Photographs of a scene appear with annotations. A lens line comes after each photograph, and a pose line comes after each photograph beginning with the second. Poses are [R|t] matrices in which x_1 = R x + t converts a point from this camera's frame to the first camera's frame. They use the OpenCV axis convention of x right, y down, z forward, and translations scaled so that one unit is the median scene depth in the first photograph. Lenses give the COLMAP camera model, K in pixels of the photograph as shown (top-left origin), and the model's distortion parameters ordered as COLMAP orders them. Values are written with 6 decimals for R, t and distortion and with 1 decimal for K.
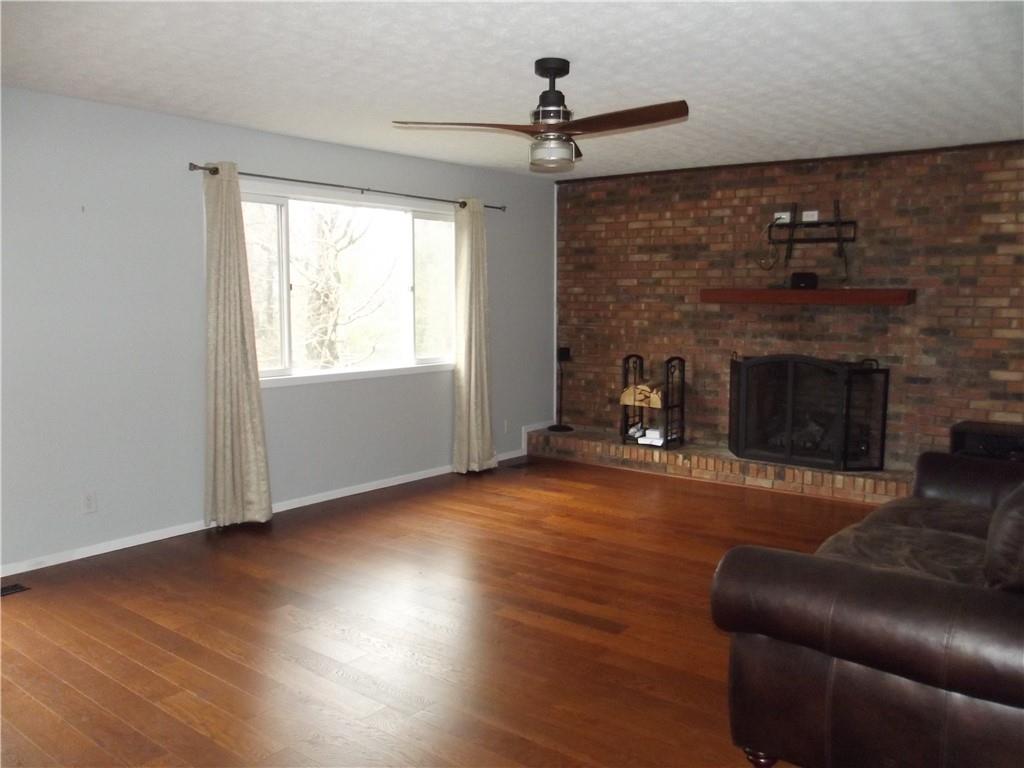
lens RADIAL K [[851.8, 0, 523.0], [0, 851.8, 388.8], [0, 0, 1]] dist [-0.078137, 0.049545]
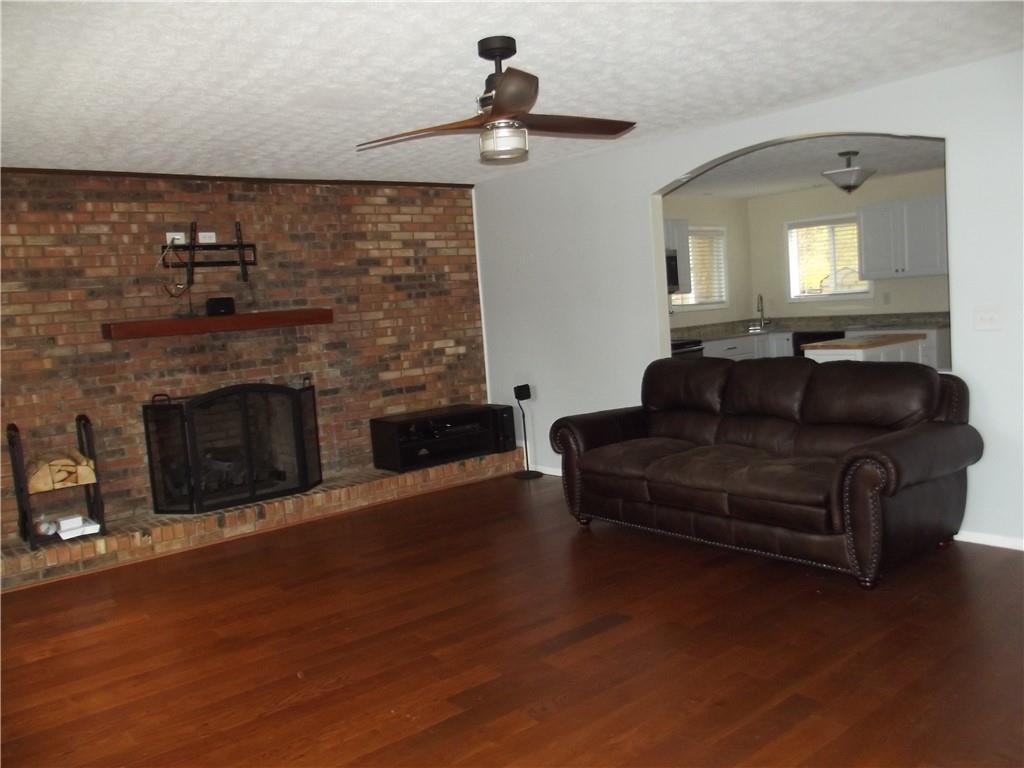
lens RADIAL K [[851.8, 0, 523.0], [0, 851.8, 388.8], [0, 0, 1]] dist [-0.078137, 0.049545]
pose [[0.190522, -0.115507, 0.974864, -0.525236], [0.179100, 0.980477, 0.081170, -0.055840], [-0.965207, 0.159133, 0.207490, 0.508247]]
